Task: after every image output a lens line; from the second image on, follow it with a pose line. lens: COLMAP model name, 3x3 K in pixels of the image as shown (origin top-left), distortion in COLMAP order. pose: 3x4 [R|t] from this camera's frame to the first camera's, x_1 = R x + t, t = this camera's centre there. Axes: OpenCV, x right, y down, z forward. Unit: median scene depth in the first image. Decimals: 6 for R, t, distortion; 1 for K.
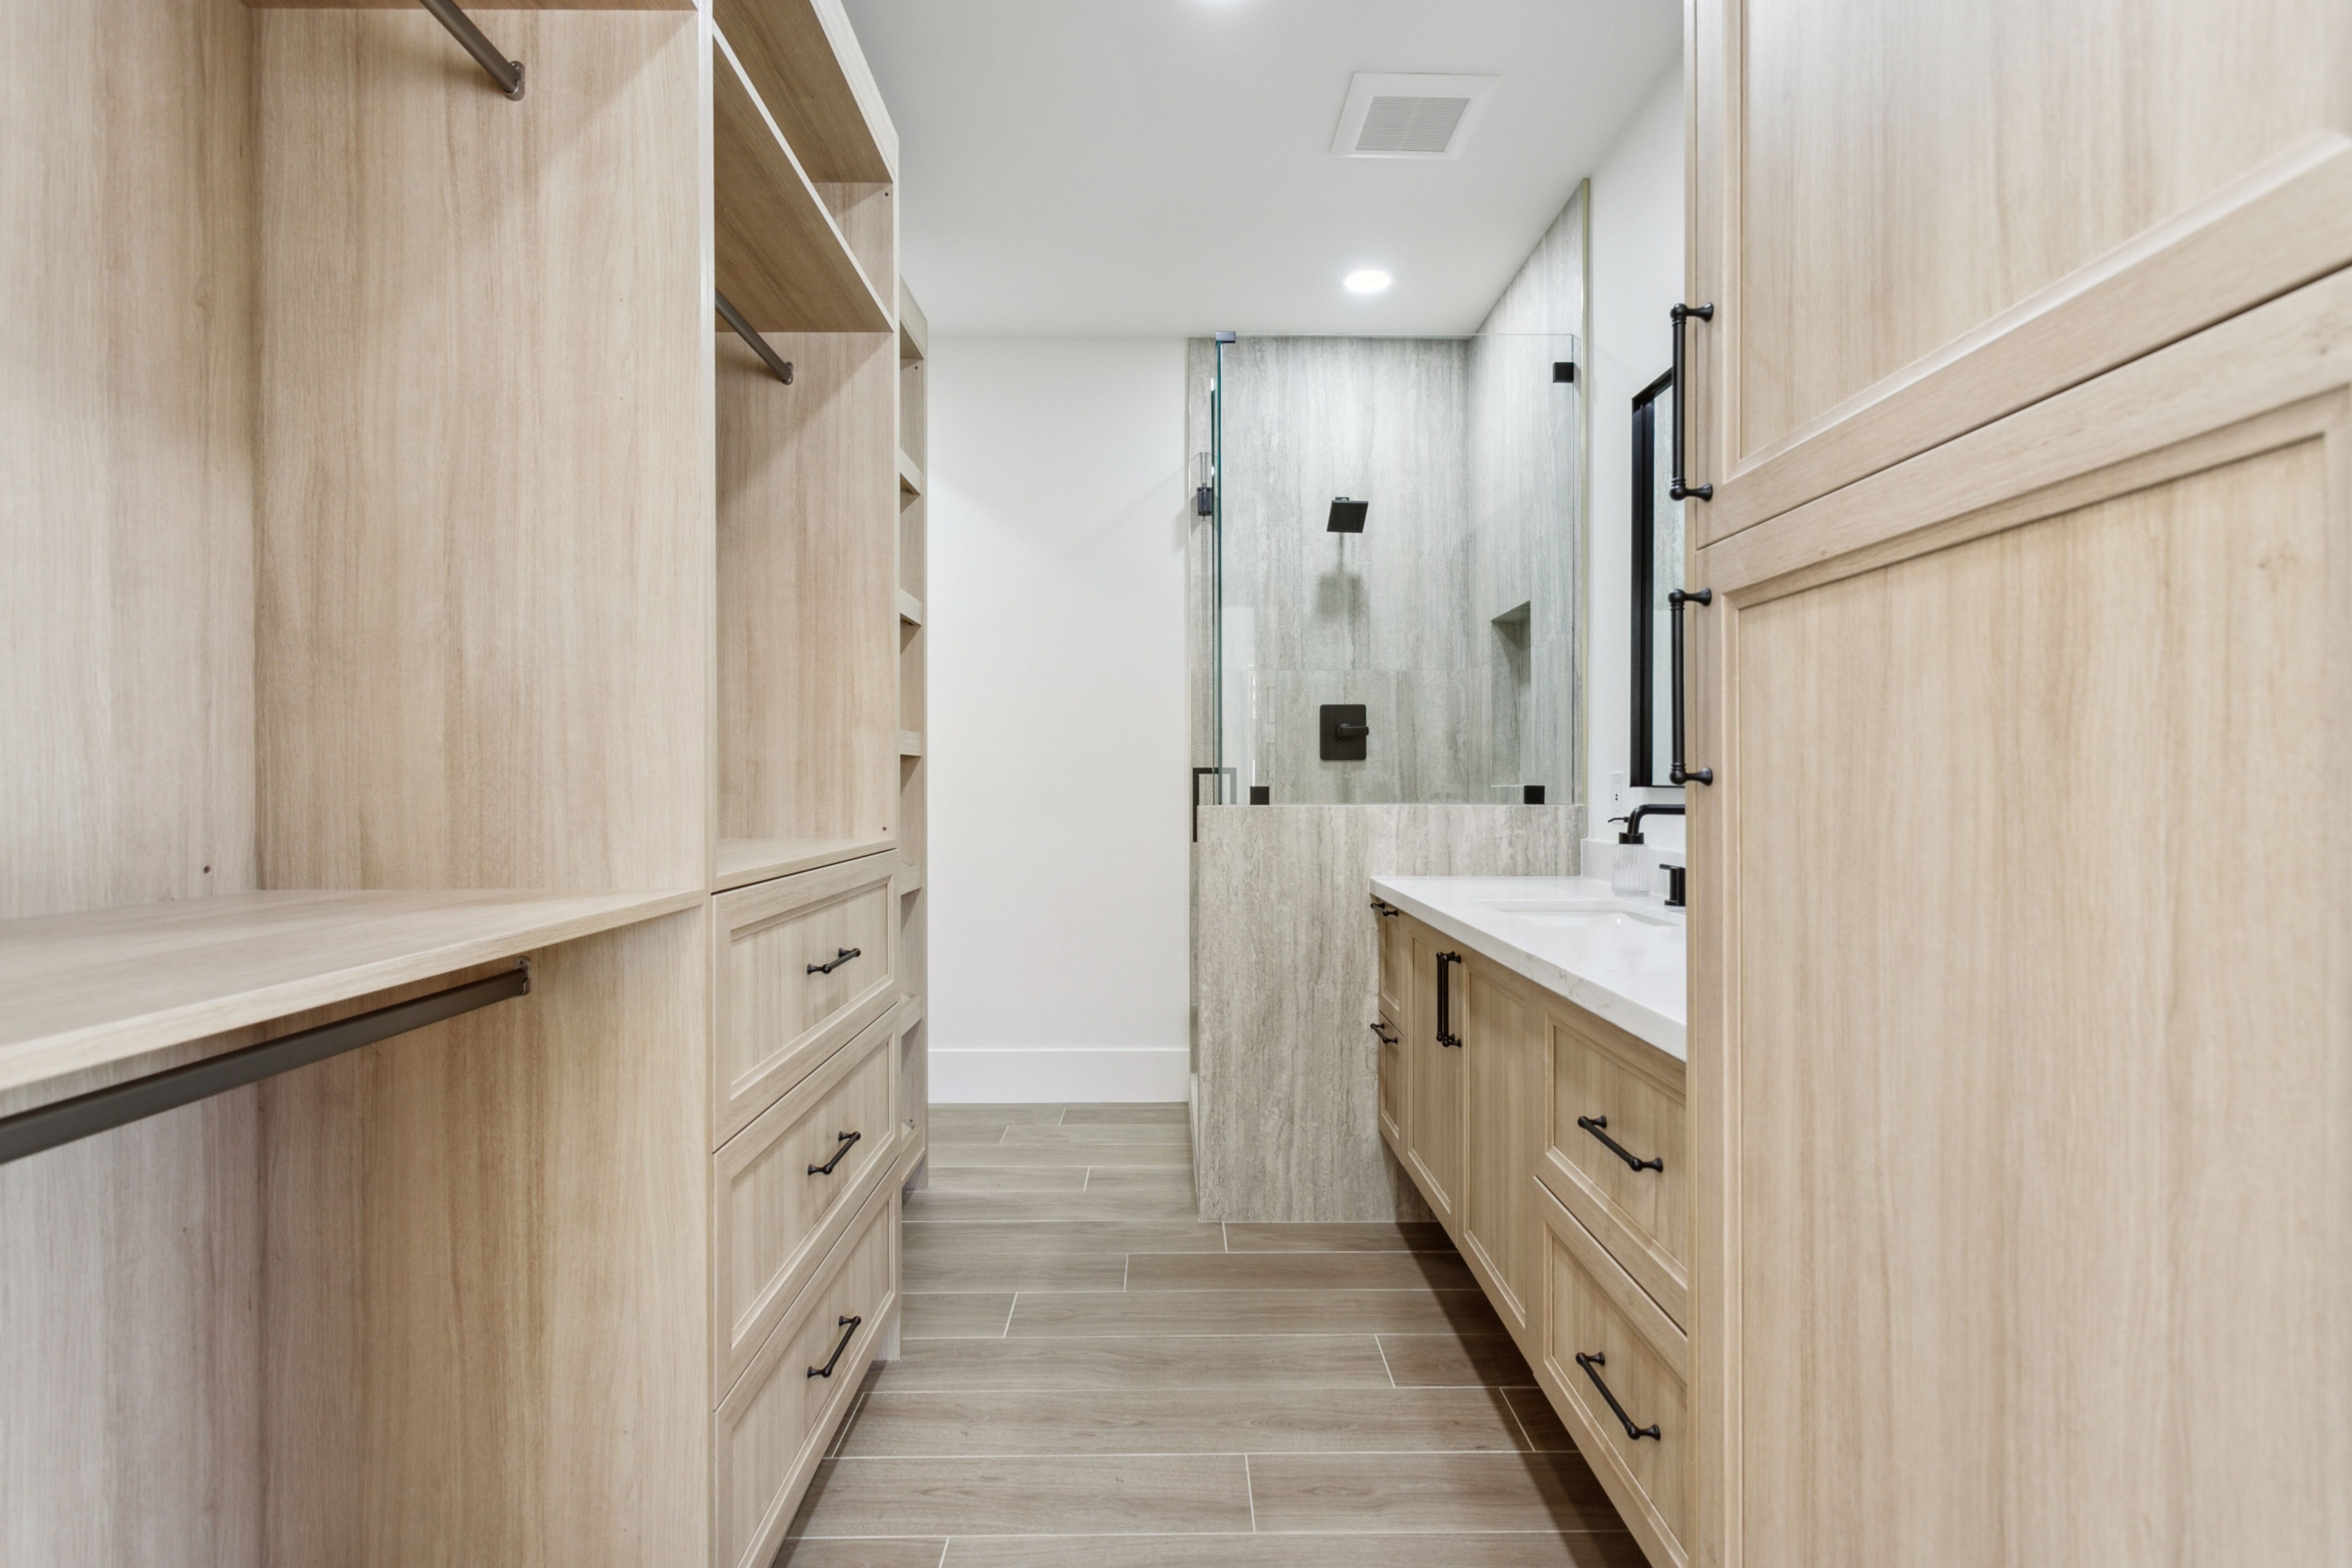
lens RADIAL K [[1116.7, 0, 1174.9], [0, 1116.7, 790.4], [0, 0, 1]] dist [0.001053, 0.000593]
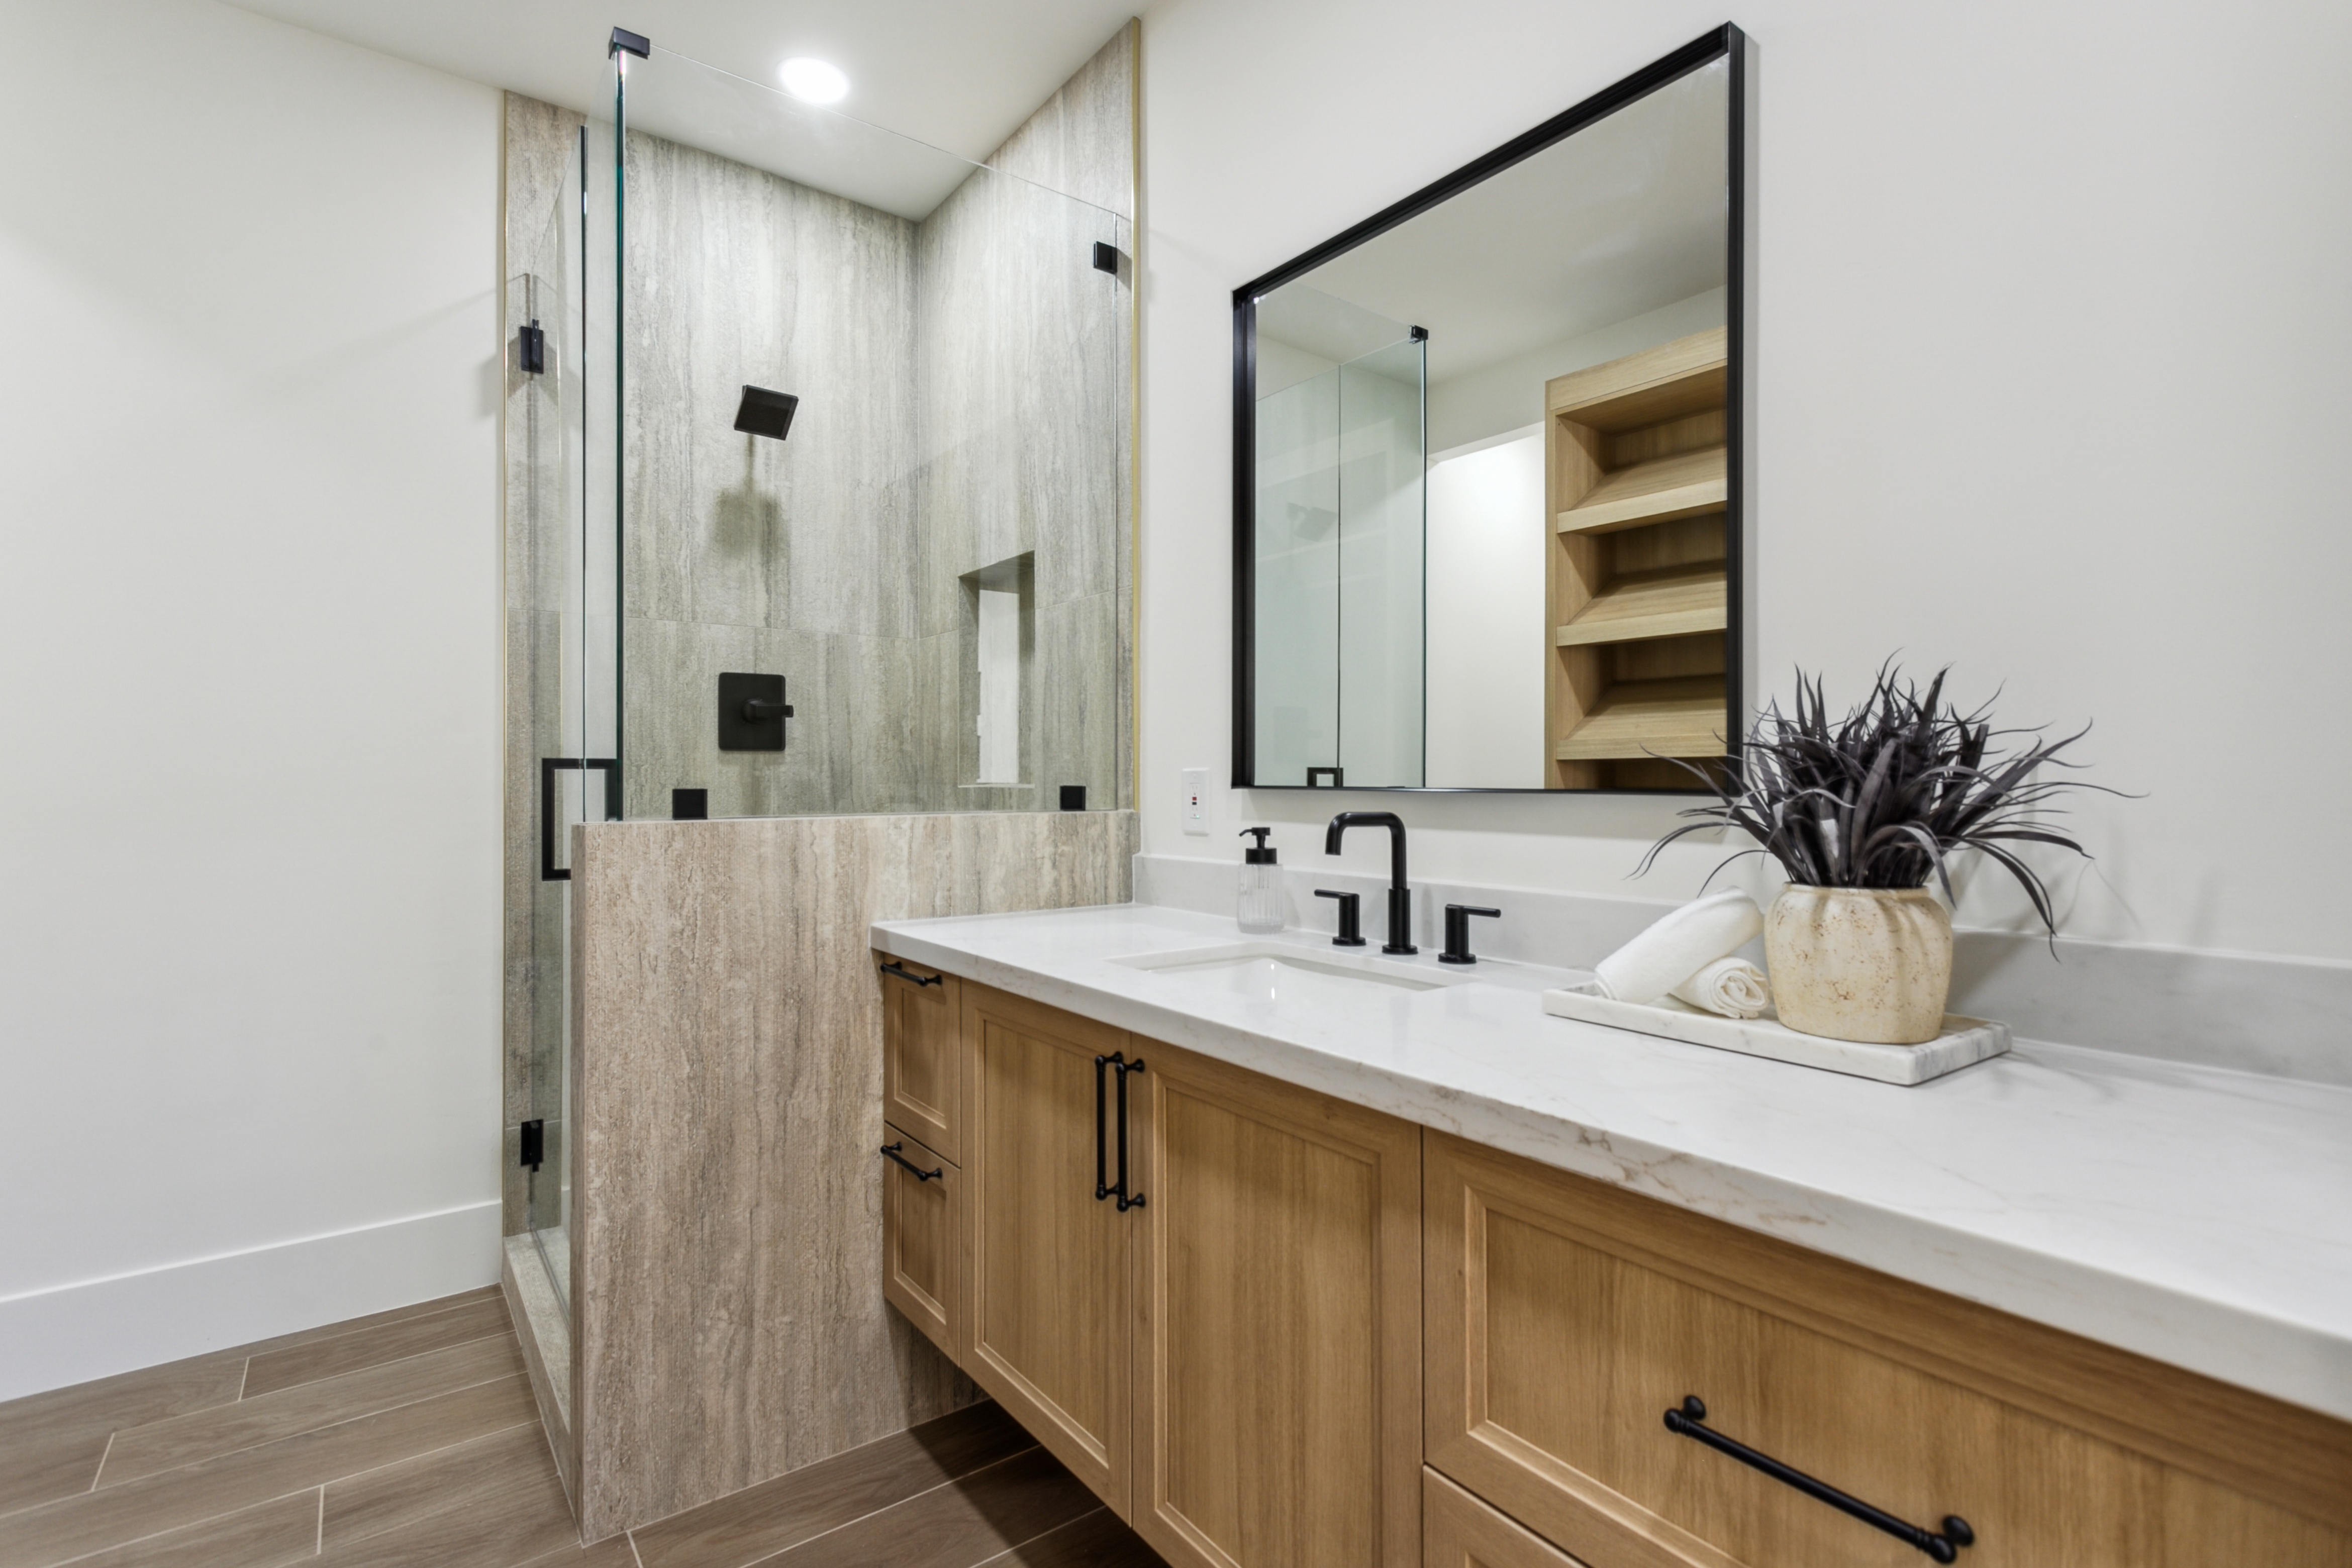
lens RADIAL K [[1107.7, 0, 1172.6], [0, 1107.7, 772.8], [0, 0, 1]] dist [0.001095, 0.001199]
pose [[0.807105, 0.003881, 0.590395, -0.071816], [0.004413, 0.999911, -0.012607, -0.003925], [-0.590392, 0.012780, 0.807016, 0.354775]]
